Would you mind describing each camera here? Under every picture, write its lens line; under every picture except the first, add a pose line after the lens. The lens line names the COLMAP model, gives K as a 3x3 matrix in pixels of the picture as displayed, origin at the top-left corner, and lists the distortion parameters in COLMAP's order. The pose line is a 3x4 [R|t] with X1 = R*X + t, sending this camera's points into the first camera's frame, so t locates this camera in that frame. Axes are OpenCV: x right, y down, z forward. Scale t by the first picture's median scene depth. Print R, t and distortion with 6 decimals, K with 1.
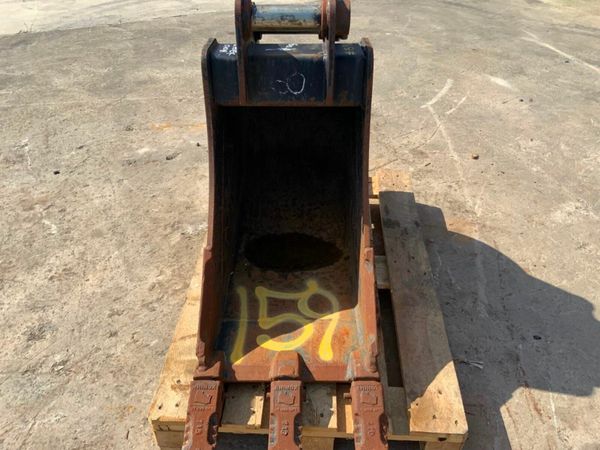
lens RADIAL K [[499.0, 0, 299.5], [0, 499.0, 222.2], [0, 0, 1]] dist [0.037514, -0.071453]
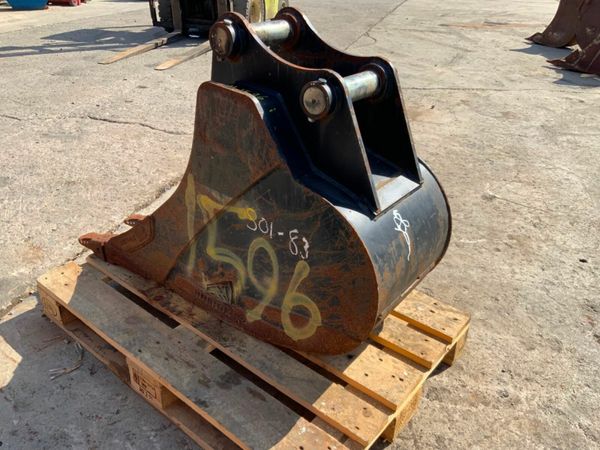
lens RADIAL K [[499.0, 0, 302.2], [0, 499.0, 225.7], [0, 0, 1]] dist [0.037514, -0.071453]
pose [[-0.593398, 0.372093, -0.713740, 0.570658], [-0.507956, 0.514748, 0.690663, -0.674034], [0.624387, 0.772387, -0.116444, 1.034060]]
